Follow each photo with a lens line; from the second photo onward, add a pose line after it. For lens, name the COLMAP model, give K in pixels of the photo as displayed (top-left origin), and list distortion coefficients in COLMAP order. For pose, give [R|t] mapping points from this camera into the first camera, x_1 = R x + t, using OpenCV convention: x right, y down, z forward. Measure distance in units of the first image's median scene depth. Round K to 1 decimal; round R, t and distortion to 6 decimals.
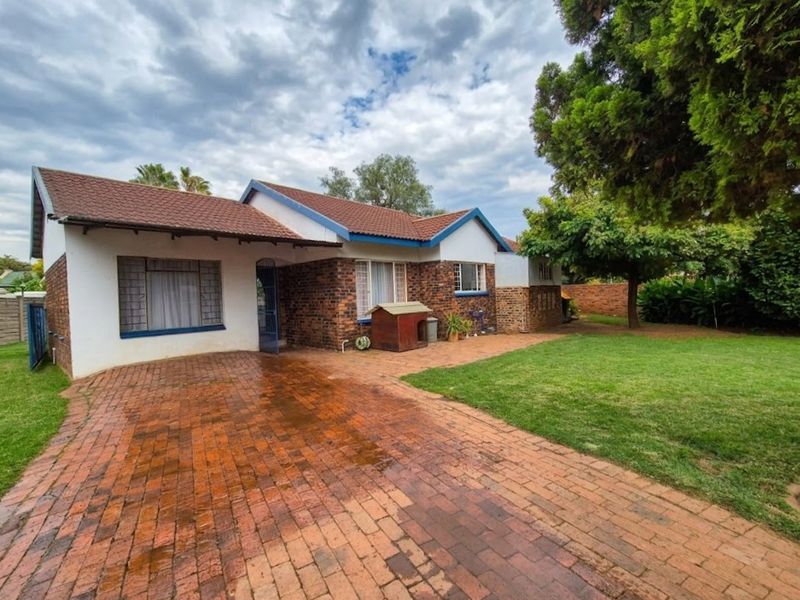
lens RADIAL K [[328.9, 0, 400.0], [0, 328.9, 300.0], [0, 0, 1]] dist [0.002678, -0.000016]
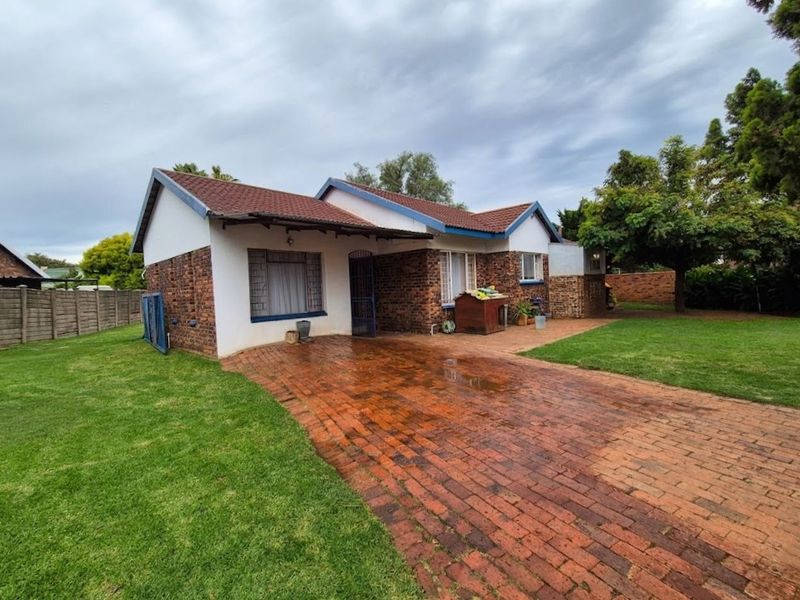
lens RADIAL K [[321.1, 0, 400.0], [0, 321.1, 300.0], [0, 0, 1]] dist [0.000312, 0.000075]
pose [[0.999938, -0.008454, -0.007315, -0.255067], [0.008605, 0.999745, 0.020876, 0.016779], [0.007137, -0.020937, 0.999755, -0.061845]]
